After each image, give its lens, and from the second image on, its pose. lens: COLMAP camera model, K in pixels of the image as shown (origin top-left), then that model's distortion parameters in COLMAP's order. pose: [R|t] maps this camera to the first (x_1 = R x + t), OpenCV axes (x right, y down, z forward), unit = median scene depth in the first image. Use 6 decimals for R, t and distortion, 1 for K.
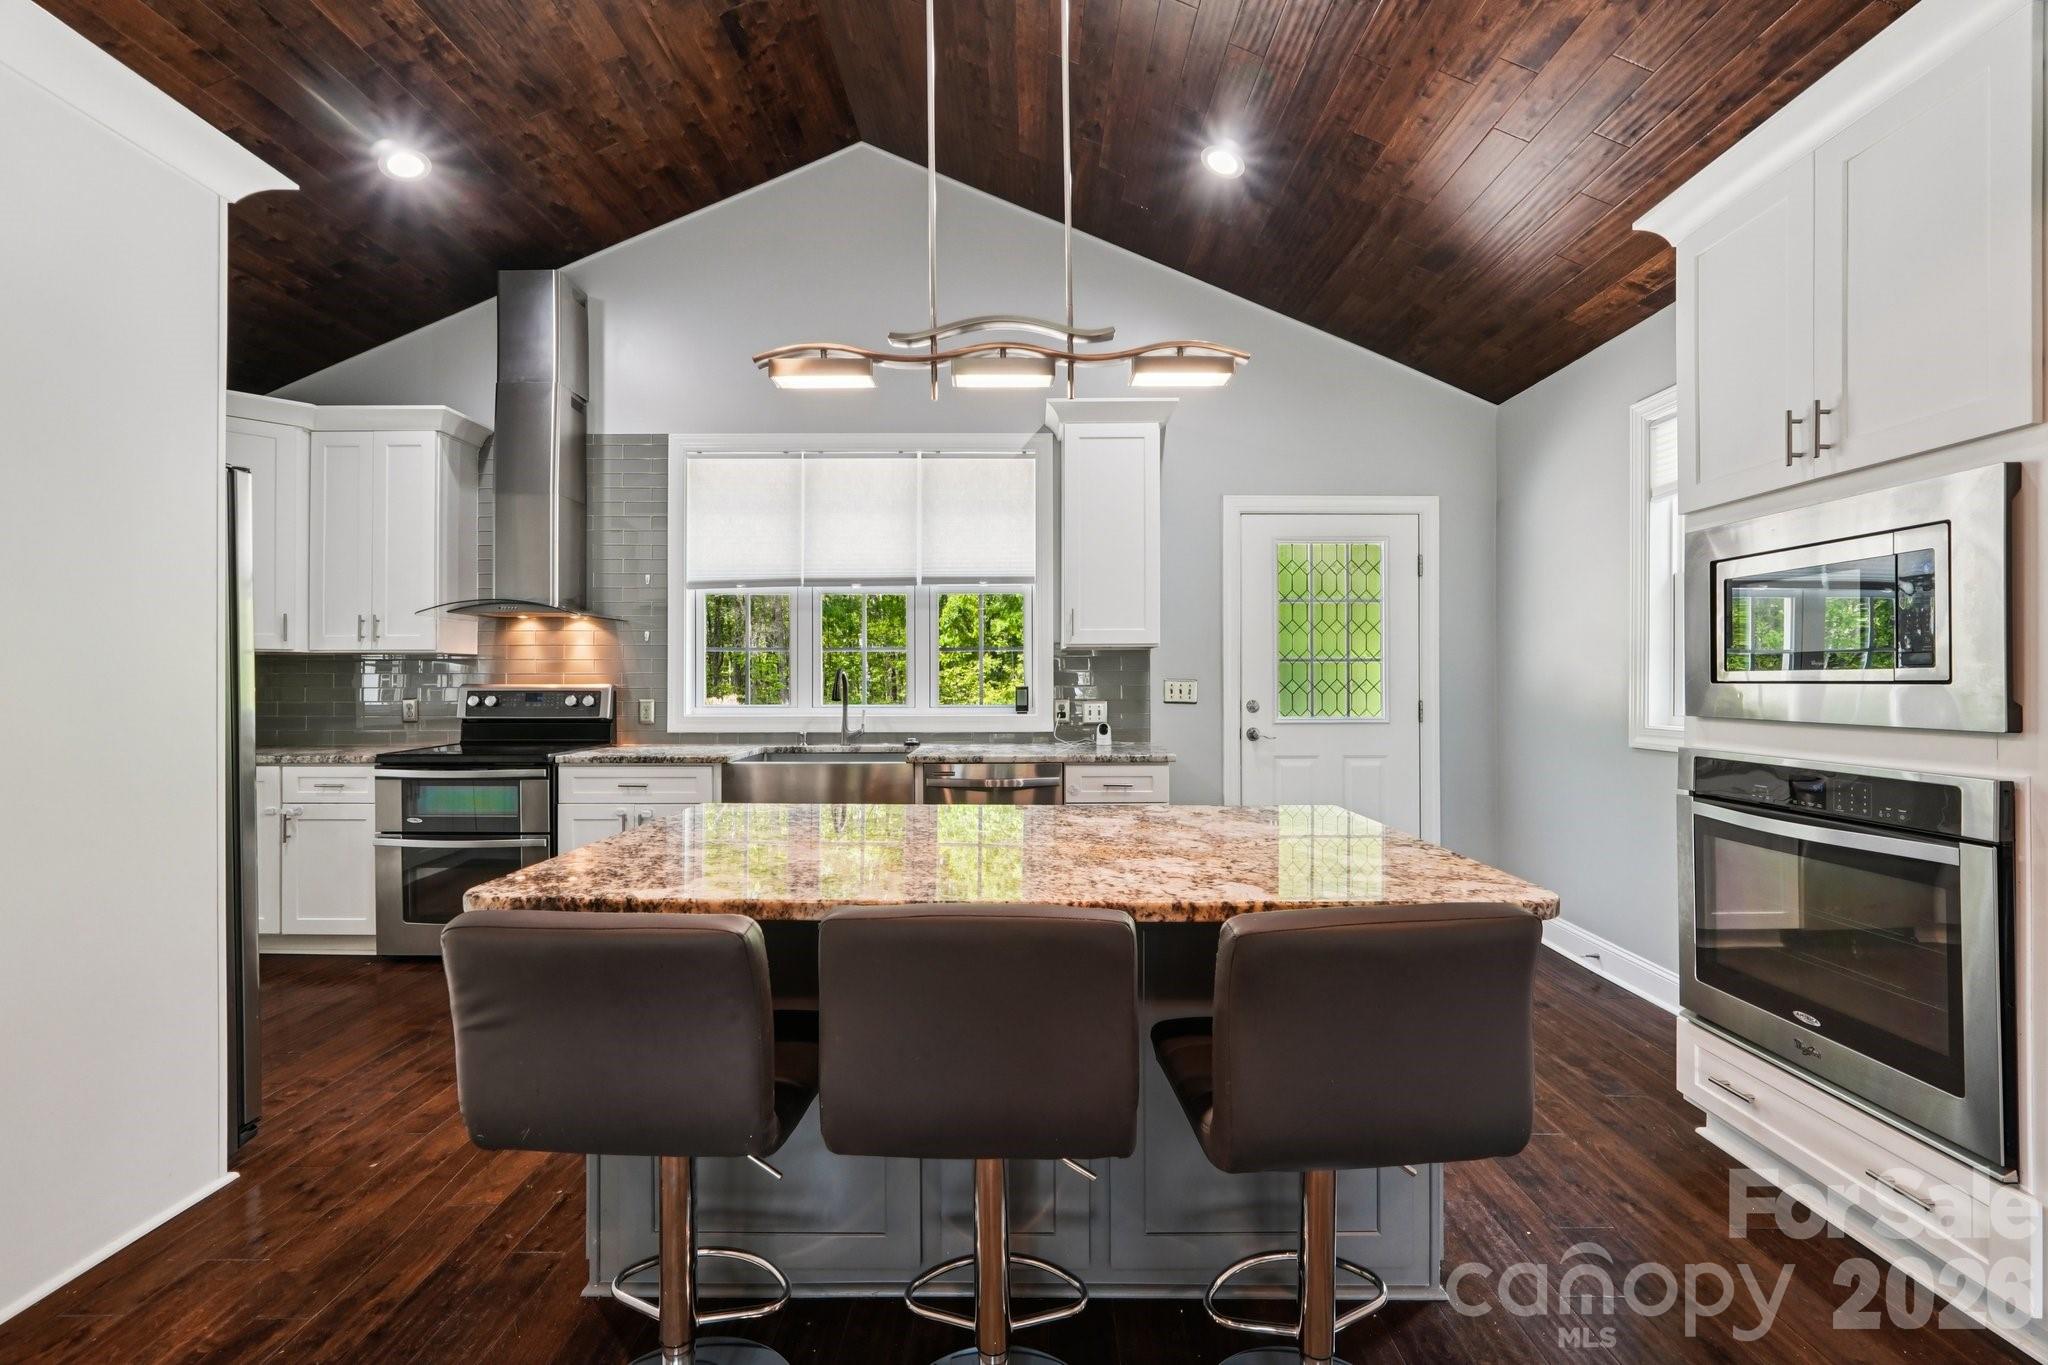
lens RADIAL K [[852.5, 0, 1037.7], [0, 852.5, 674.0], [0, 0, 1]] dist [-0.004579, -0.000072]
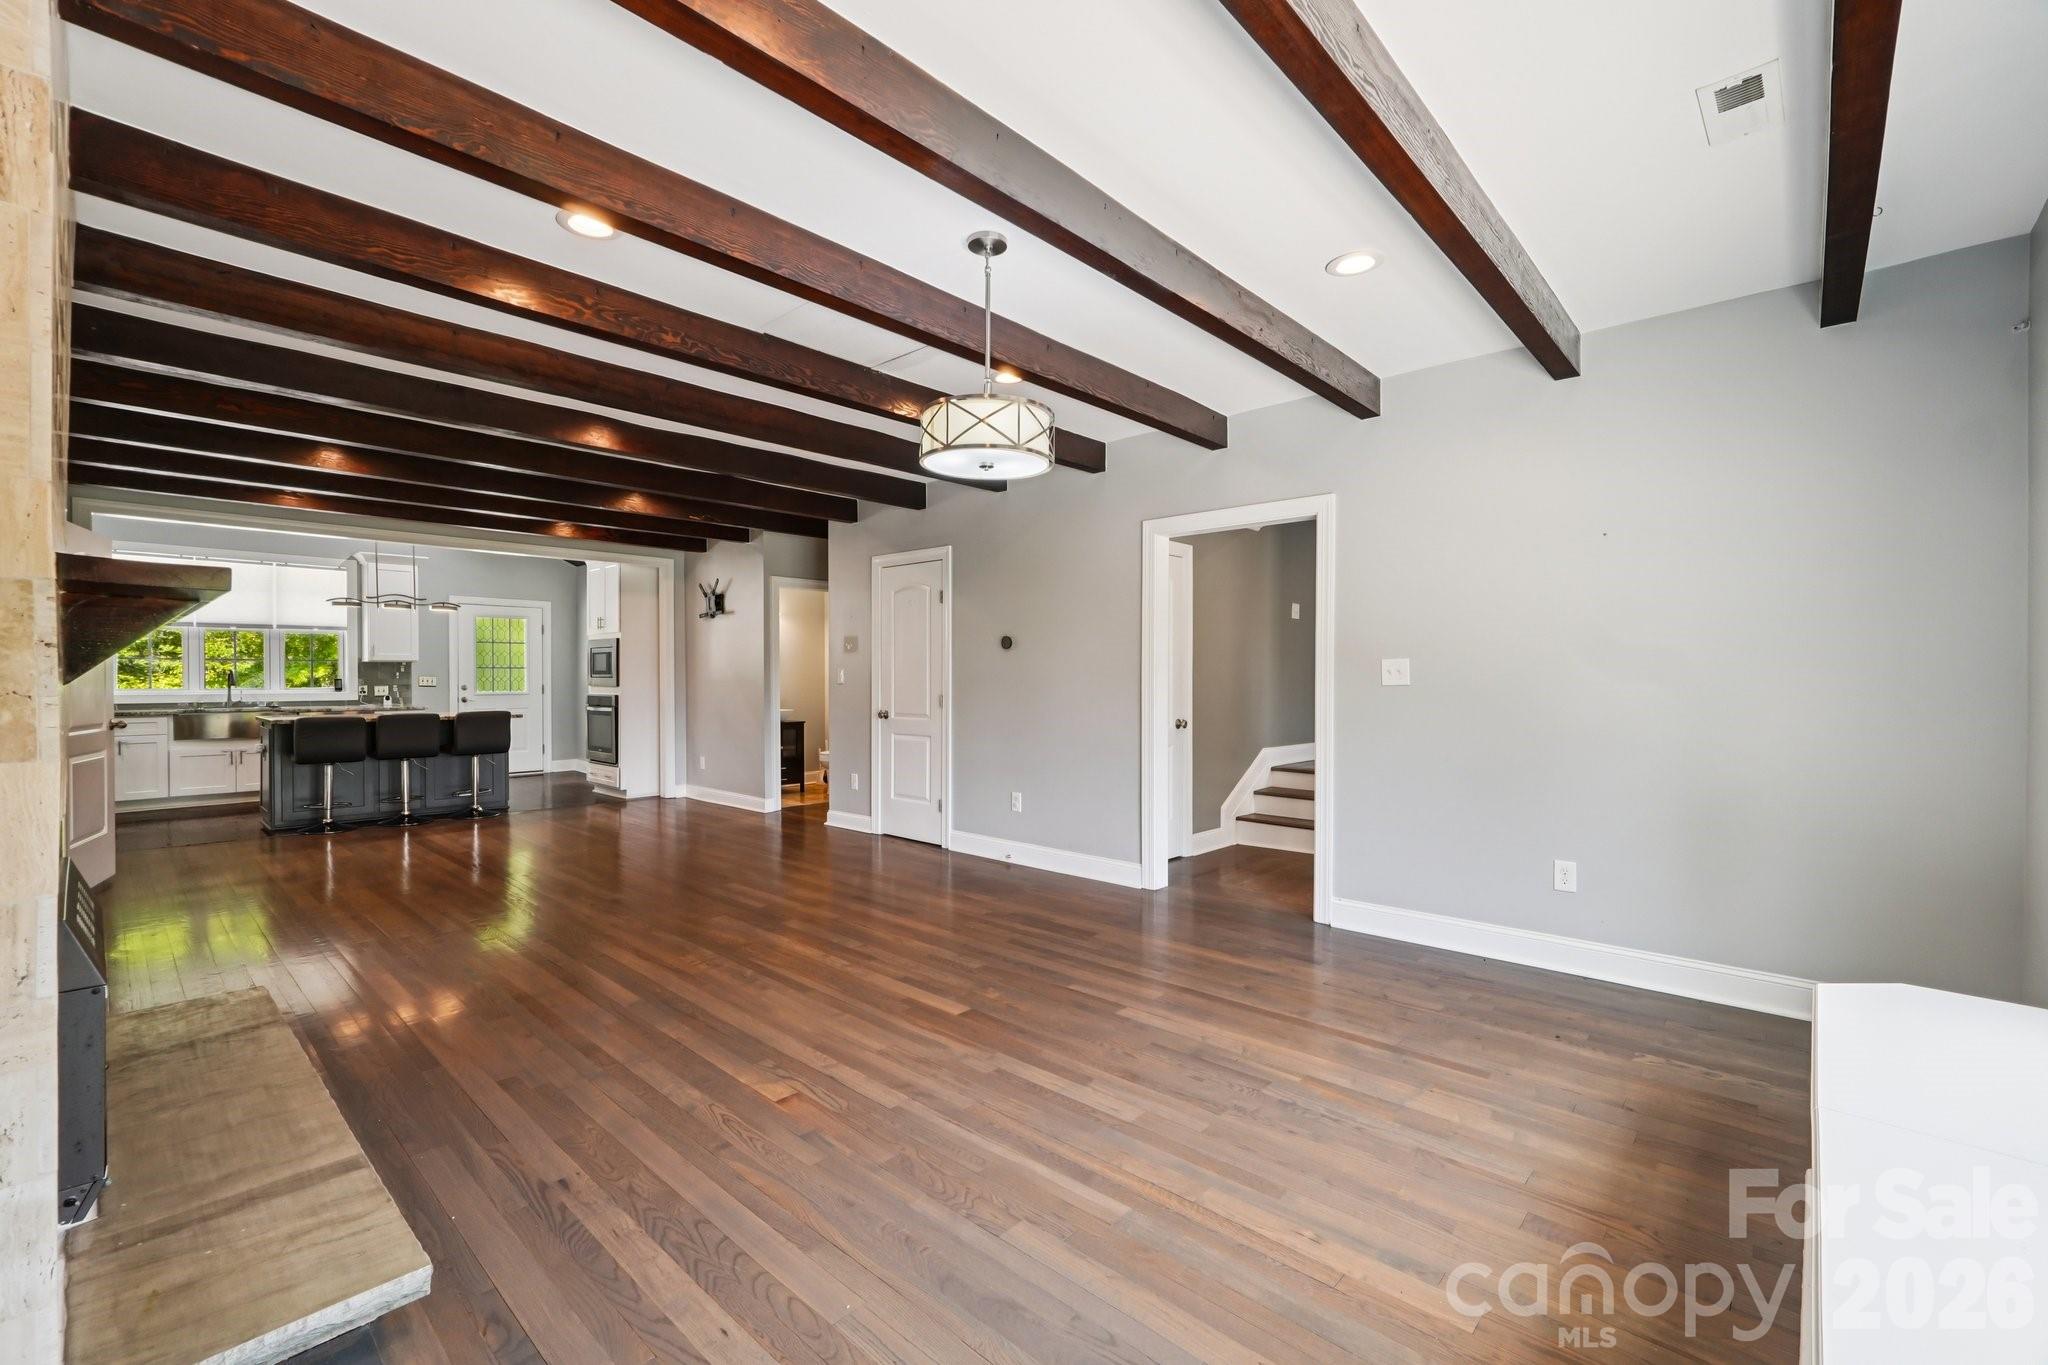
lens RADIAL K [[862.5, 0, 1027.8], [0, 862.5, 678.8], [0, 0, 1]] dist [-0.008645, 0.000091]
pose [[0.682917, 0.003454, 0.730488, -0.435458], [-0.008274, 0.999961, 0.003006, -0.006726], [-0.730449, -0.008097, 0.682919, -1.827574]]
